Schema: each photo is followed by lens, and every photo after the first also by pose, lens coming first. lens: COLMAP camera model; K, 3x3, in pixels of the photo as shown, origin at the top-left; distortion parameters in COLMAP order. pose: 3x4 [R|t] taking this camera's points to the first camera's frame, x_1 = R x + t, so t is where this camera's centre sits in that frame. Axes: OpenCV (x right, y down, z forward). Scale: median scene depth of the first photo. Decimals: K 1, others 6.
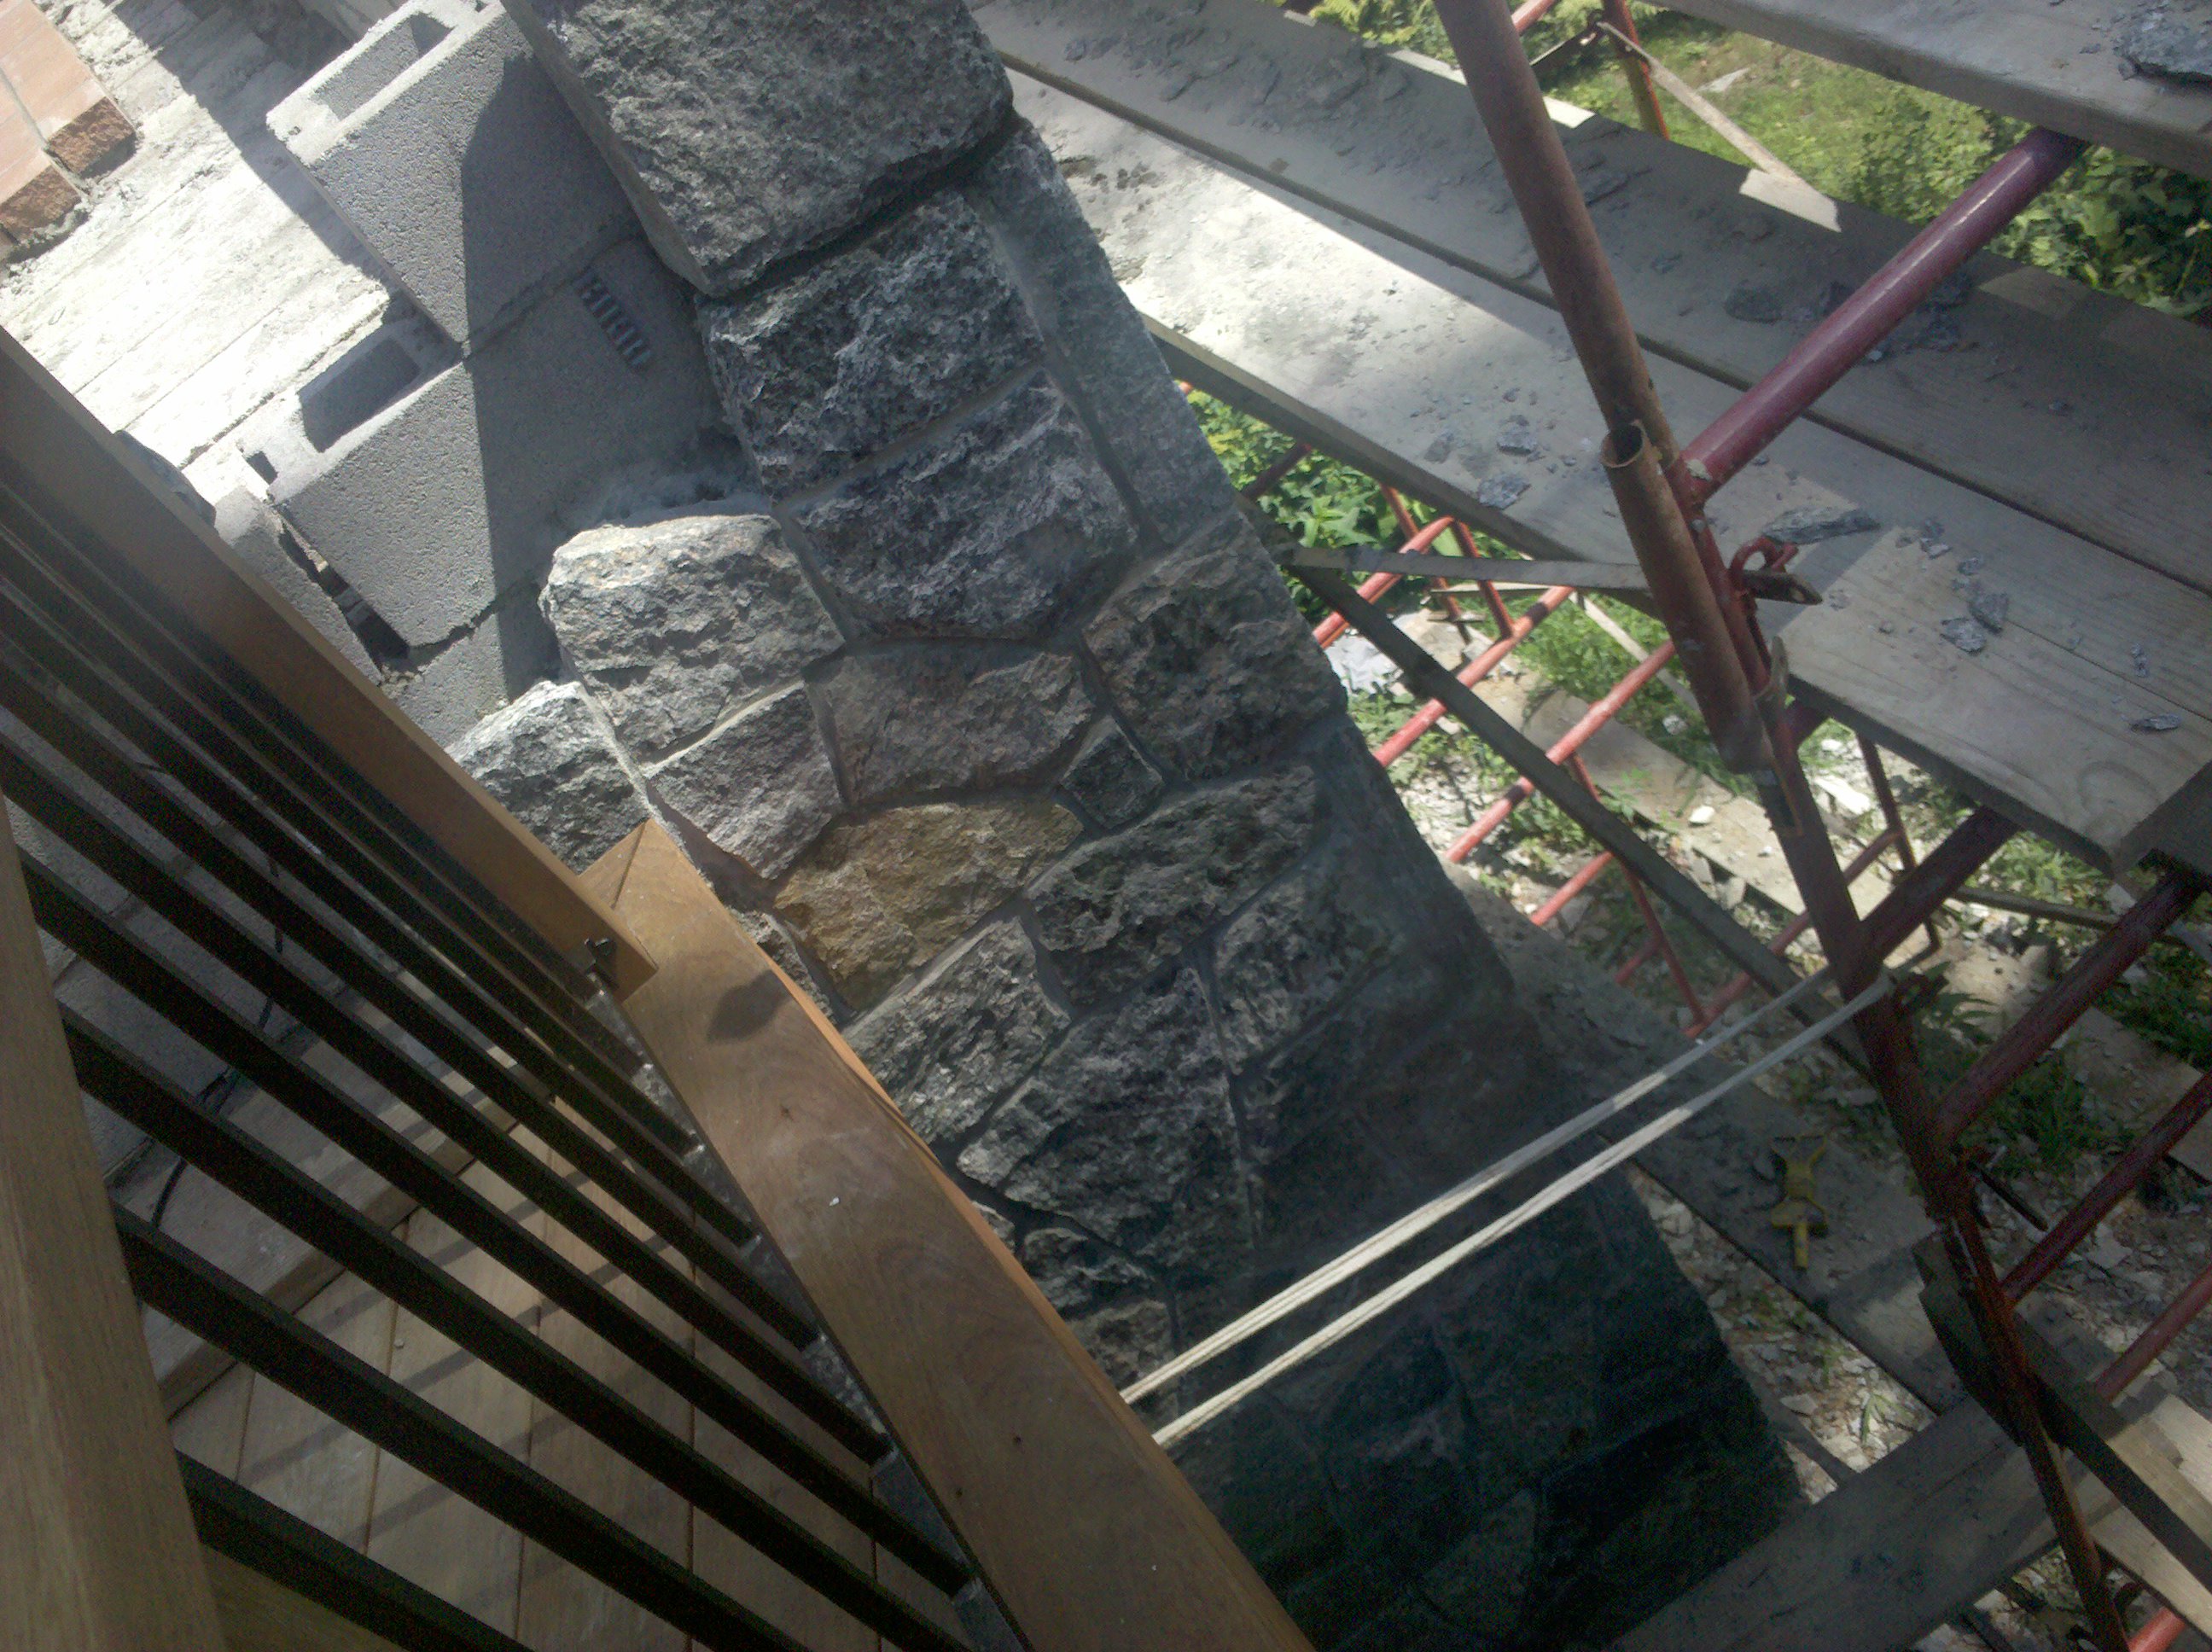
lens RADIAL K [[2214.3, 0, 1109.9], [0, 2214.3, 830.0], [0, 0, 1]] dist [0.007213, 0.000000]
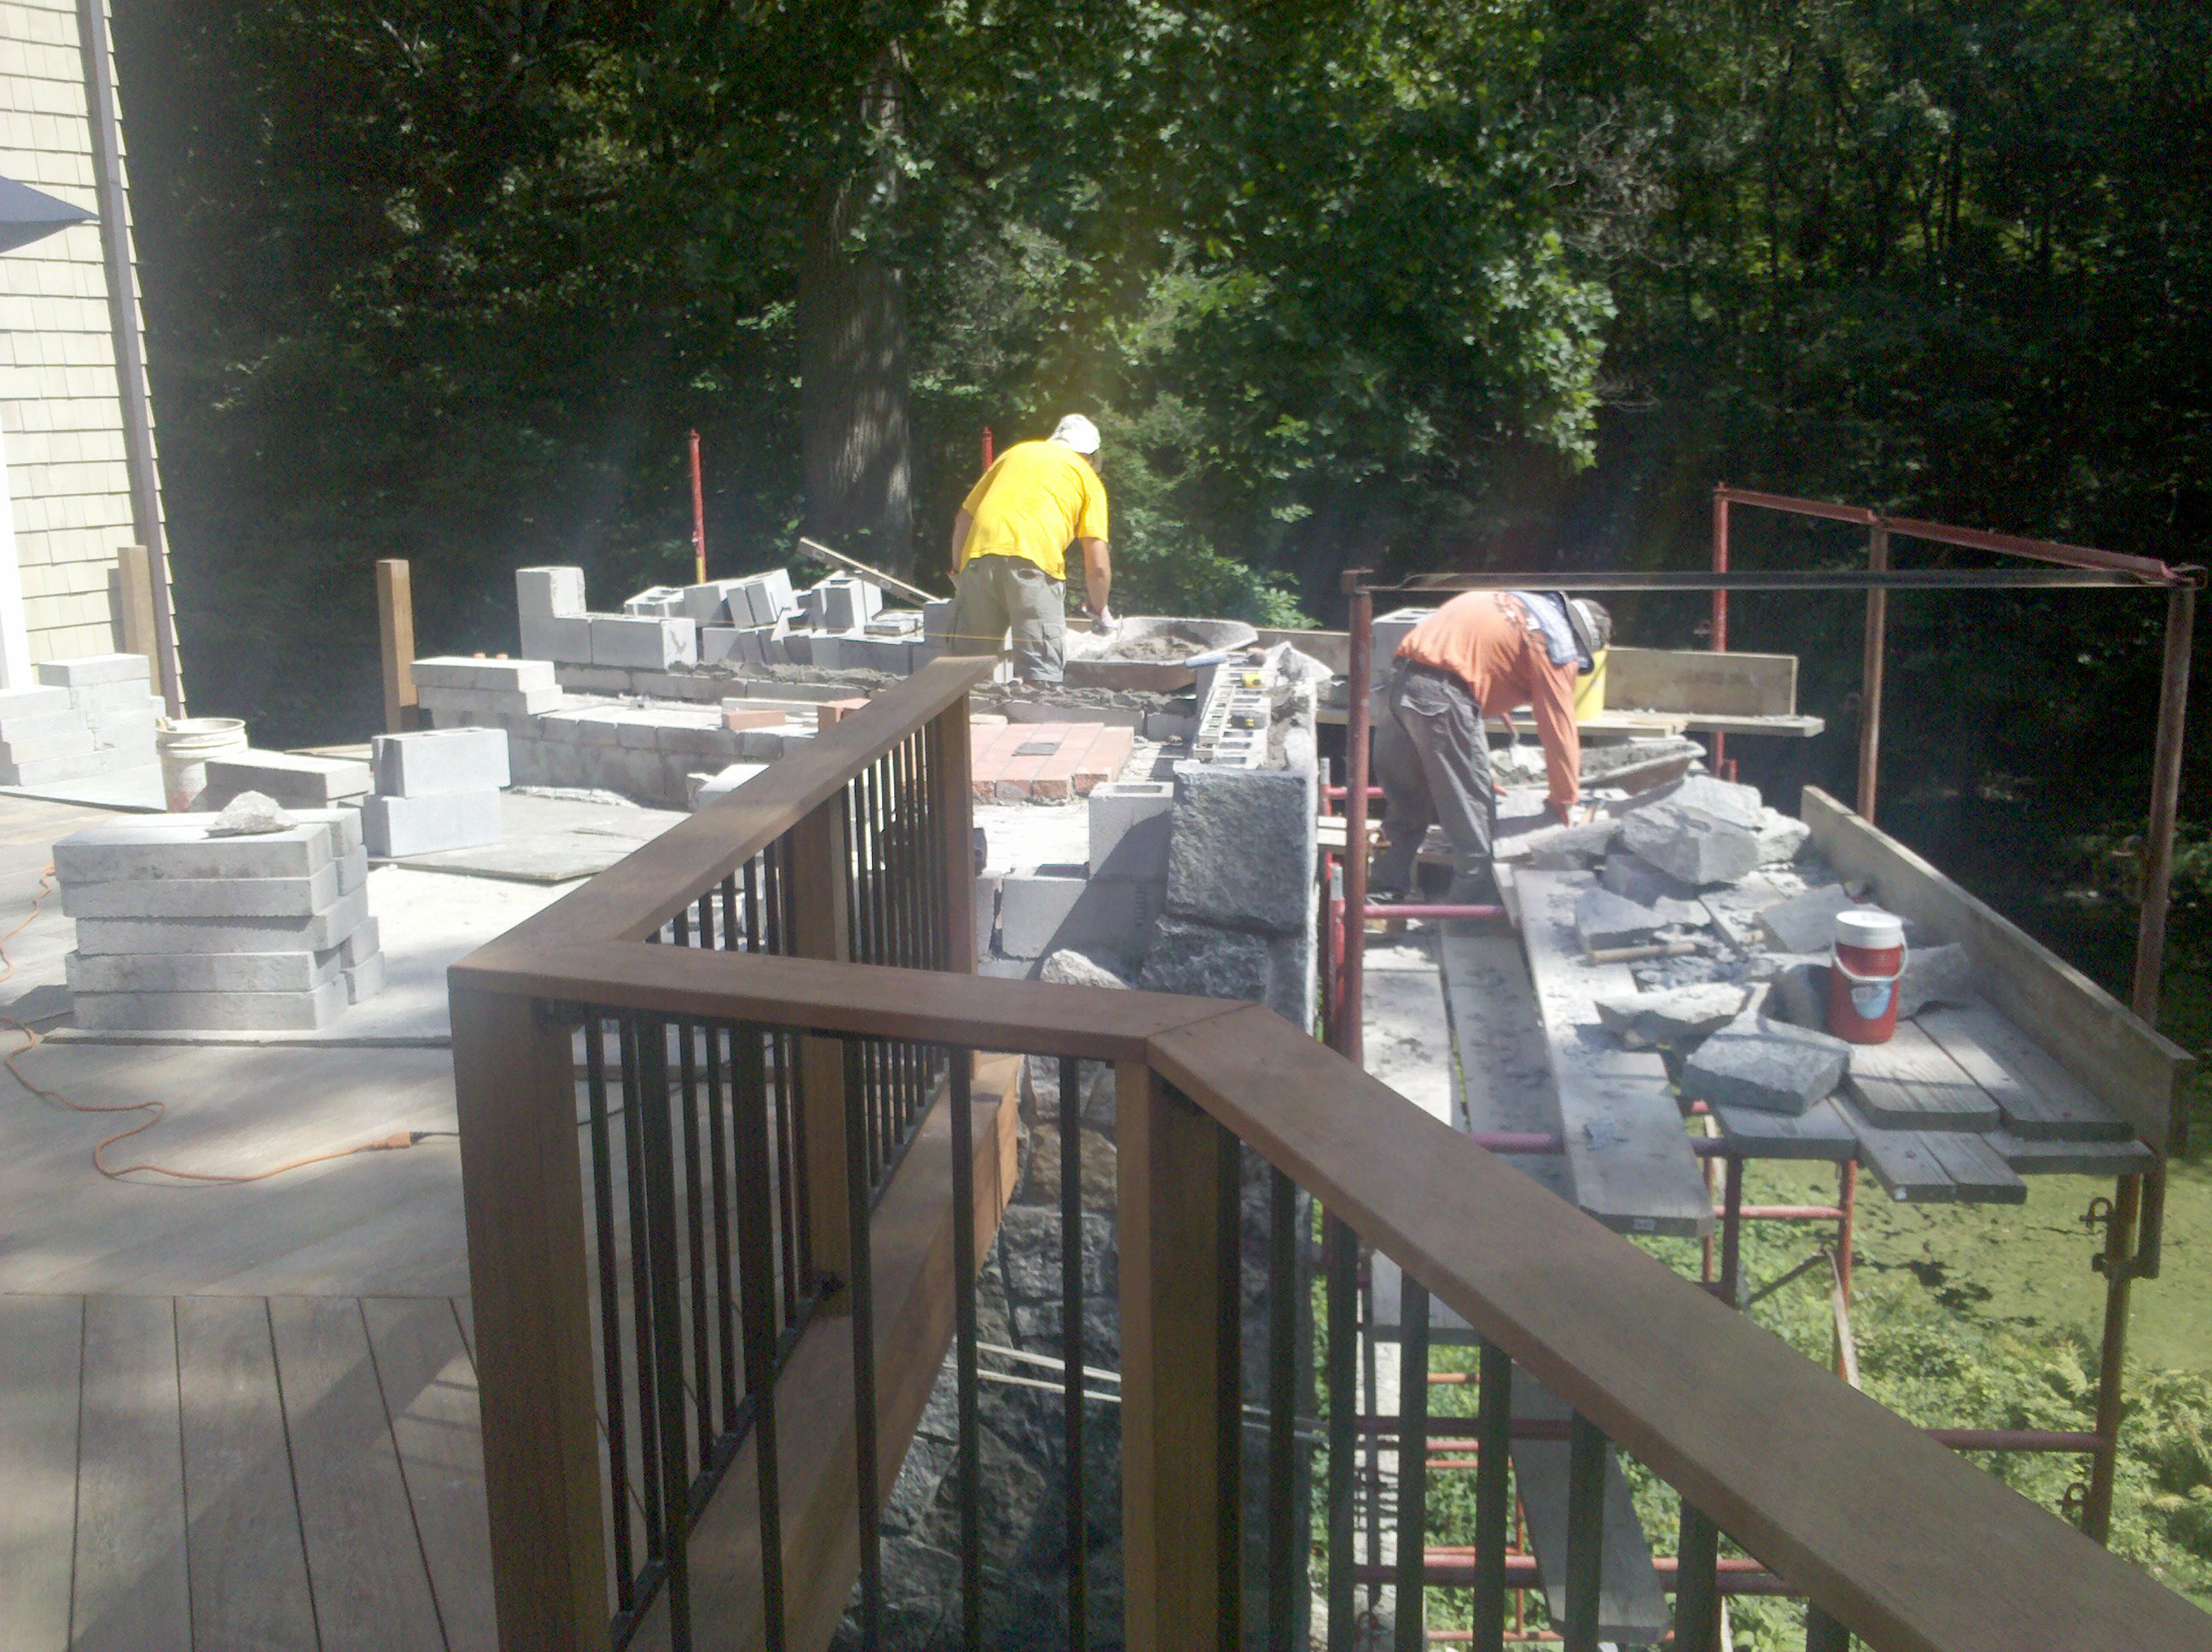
lens RADIAL K [[2214.3, 0, 1107.9], [0, 2214.3, 823.7], [0, 0, 1]] dist [0.007213, 0.000000]
pose [[0.698346, 0.542612, -0.466782, 0.880696], [-0.693977, 0.672963, -0.255961, 0.386558], [0.175239, 0.502685, 0.846522, -1.212887]]
